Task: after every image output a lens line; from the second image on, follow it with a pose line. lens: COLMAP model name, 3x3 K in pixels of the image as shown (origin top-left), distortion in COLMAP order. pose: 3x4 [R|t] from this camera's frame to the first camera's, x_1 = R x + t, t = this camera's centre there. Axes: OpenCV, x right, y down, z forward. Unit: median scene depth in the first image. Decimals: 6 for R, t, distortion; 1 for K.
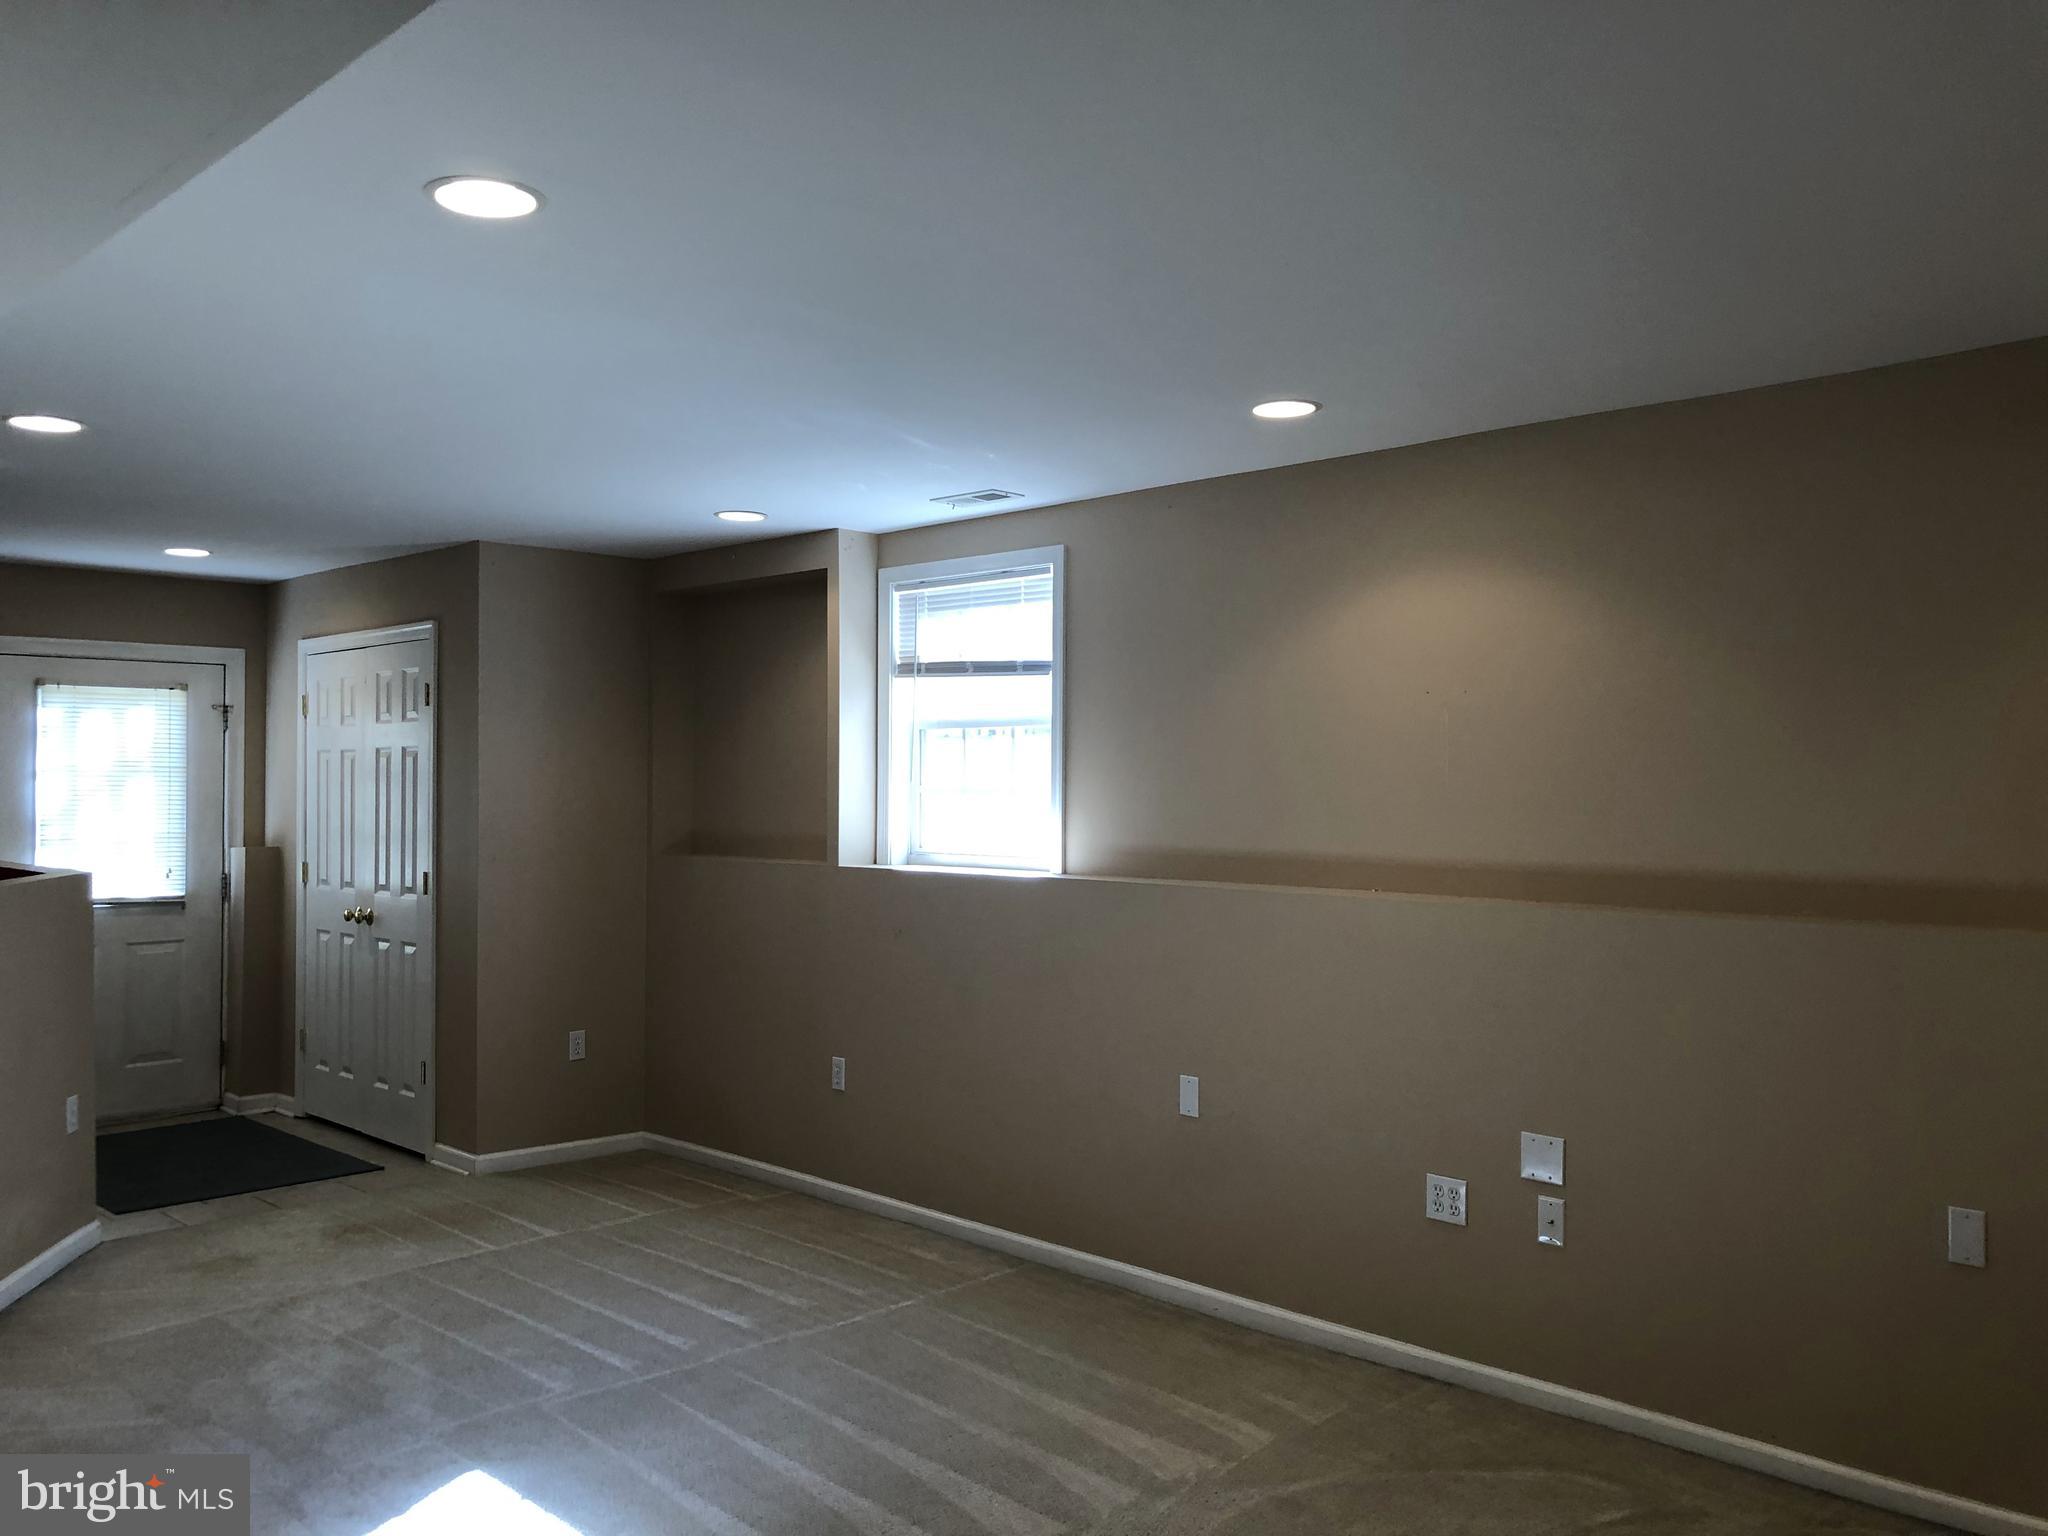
lens RADIAL K [[1696.6, 0, 1063.6], [0, 1696.6, 804.9], [0, 0, 1]] dist [0.038018, -0.039869]
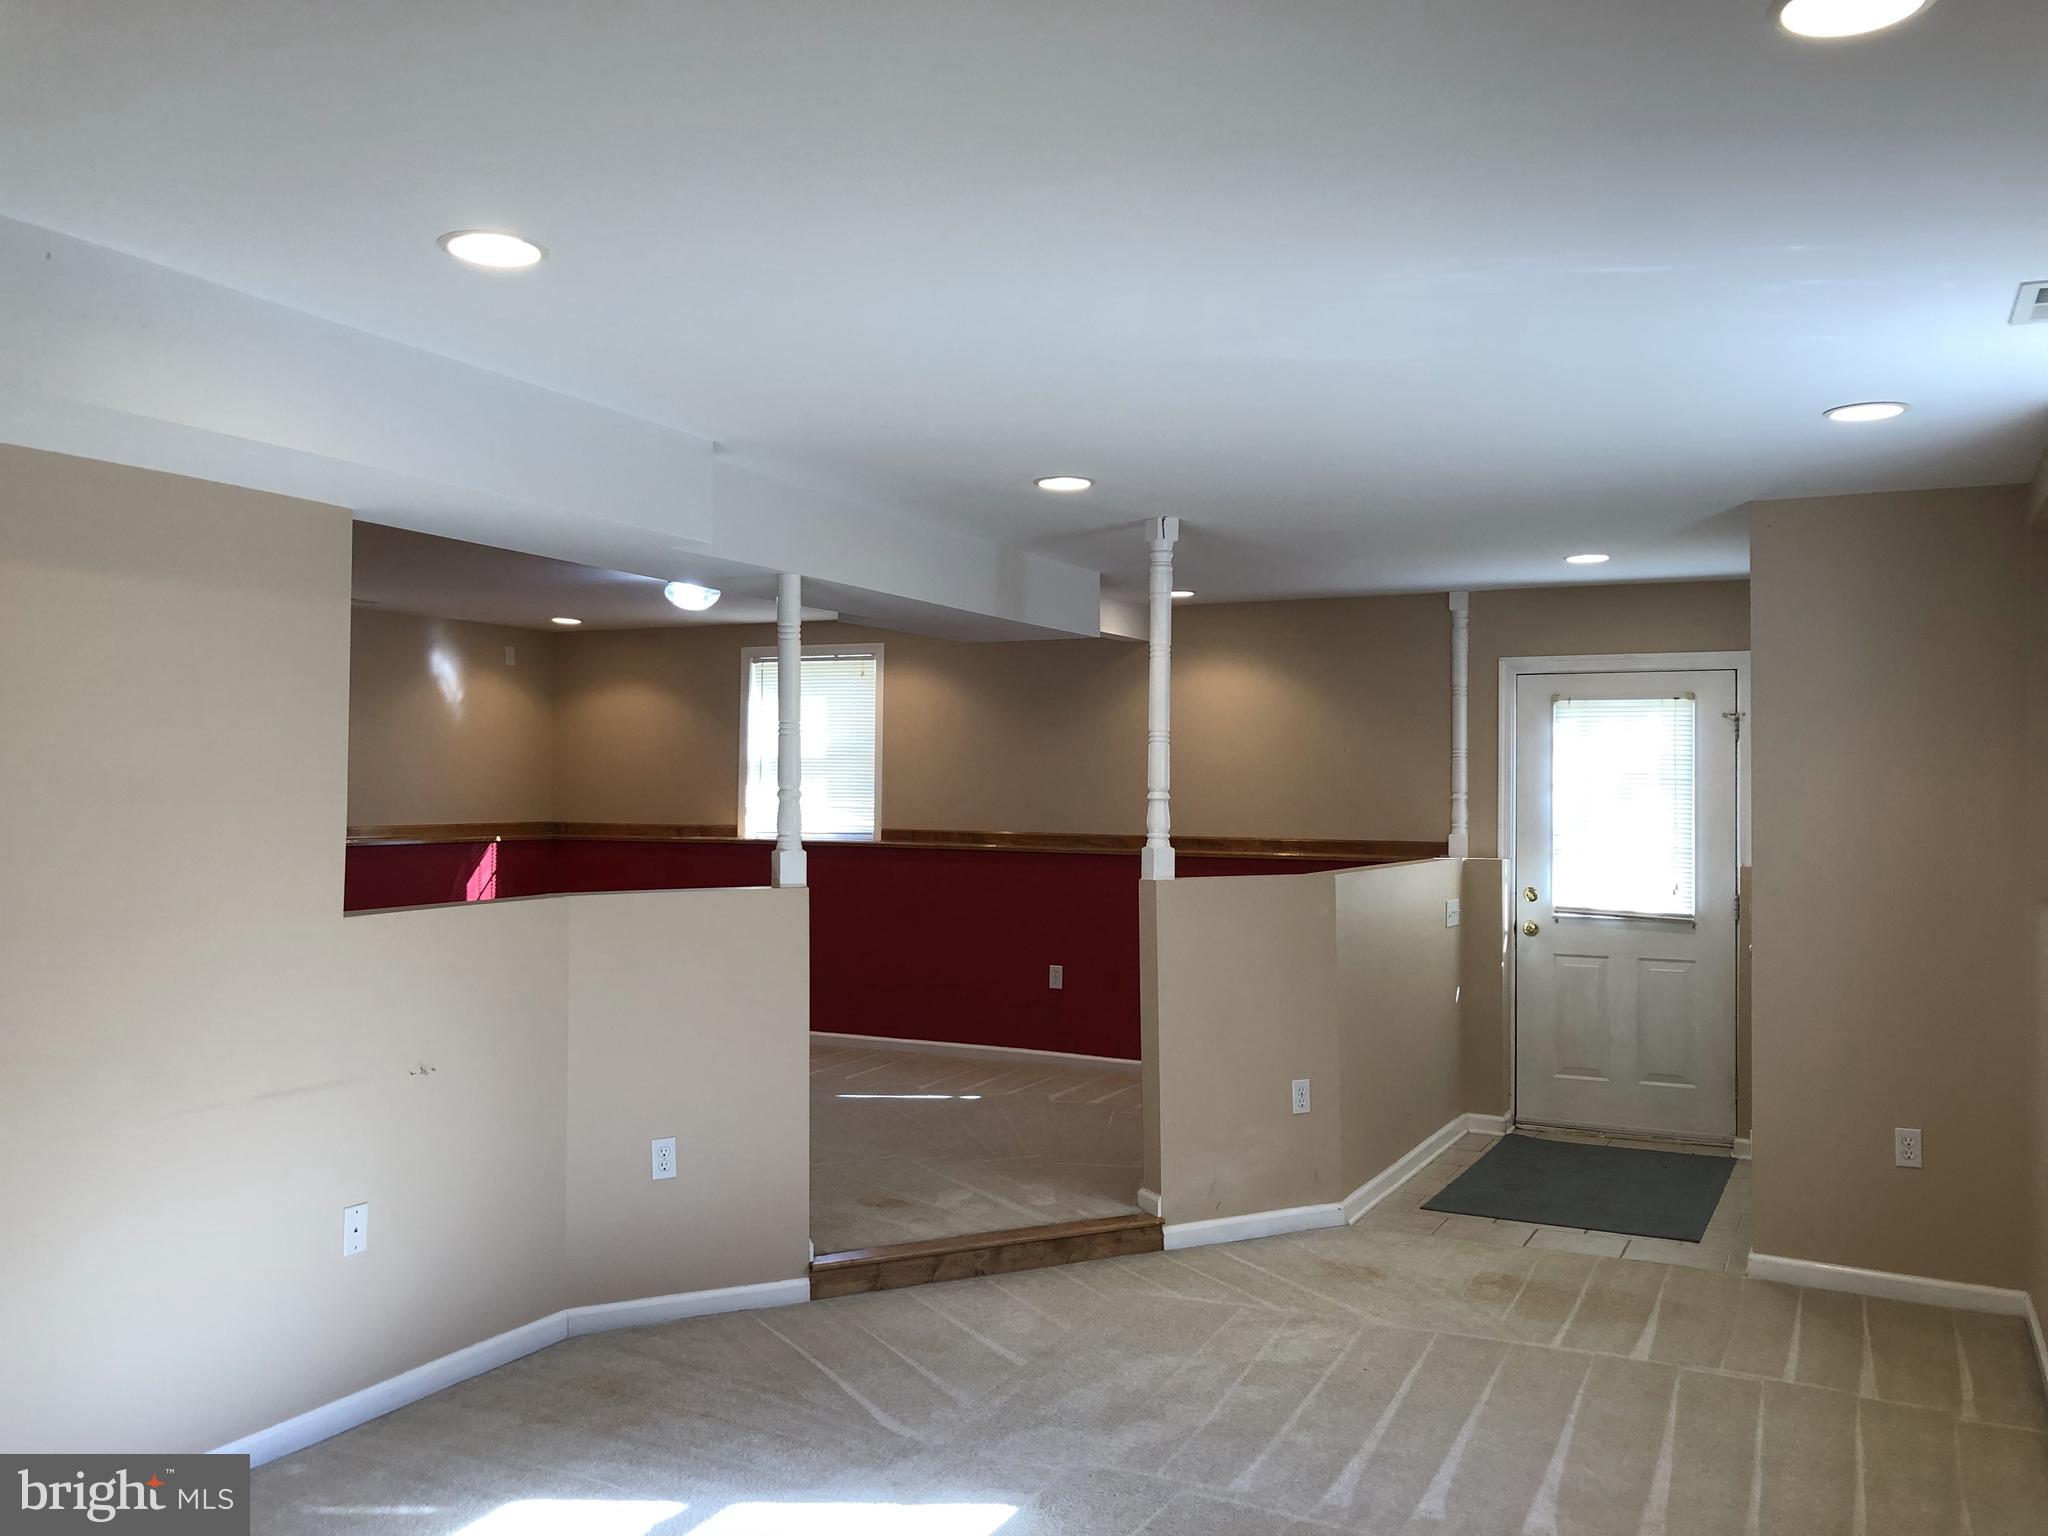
lens RADIAL K [[1696.6, 0, 987.3], [0, 1696.6, 774.7], [0, 0, 1]] dist [0.038018, -0.039869]
pose [[0.294437, -0.007491, -0.955642, 0.324214], [-0.021330, 0.999669, -0.014408, -0.003043], [0.955433, 0.024626, 0.294180, 0.398981]]
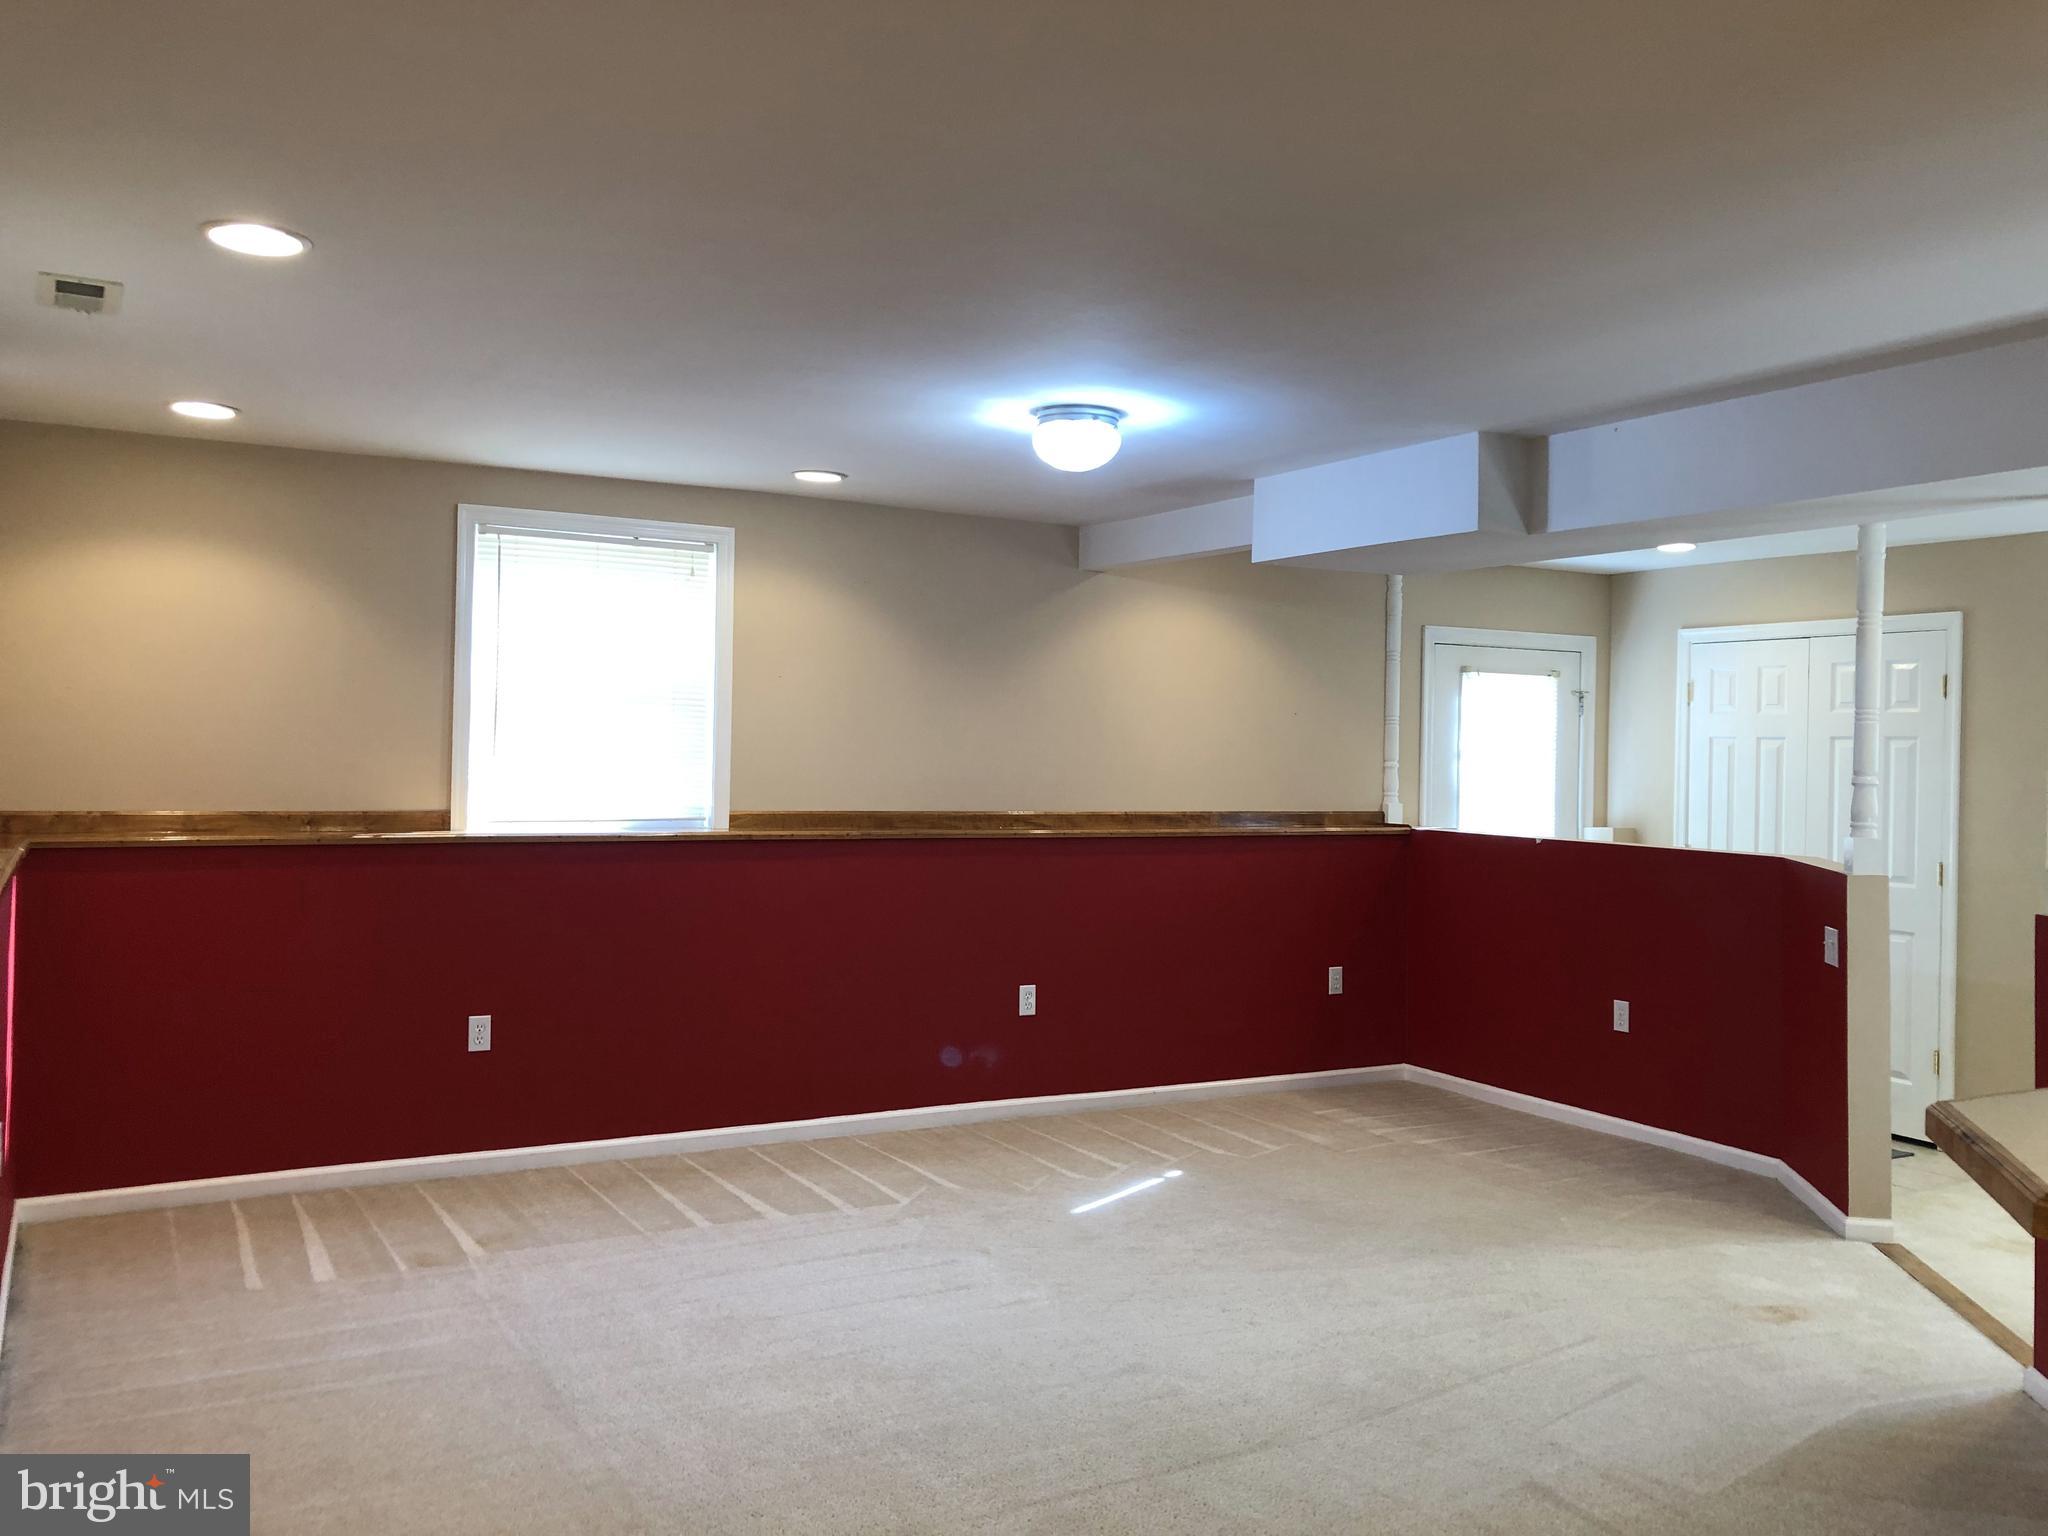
lens RADIAL K [[1696.6, 0, 1033.2], [0, 1696.6, 767.7], [0, 0, 1]] dist [0.038018, -0.039869]
pose [[0.963707, 0.019644, -0.266238, -0.631180], [-0.021251, 0.999769, -0.003156, -0.000971], [0.266115, 0.008699, 0.963902, -0.115732]]
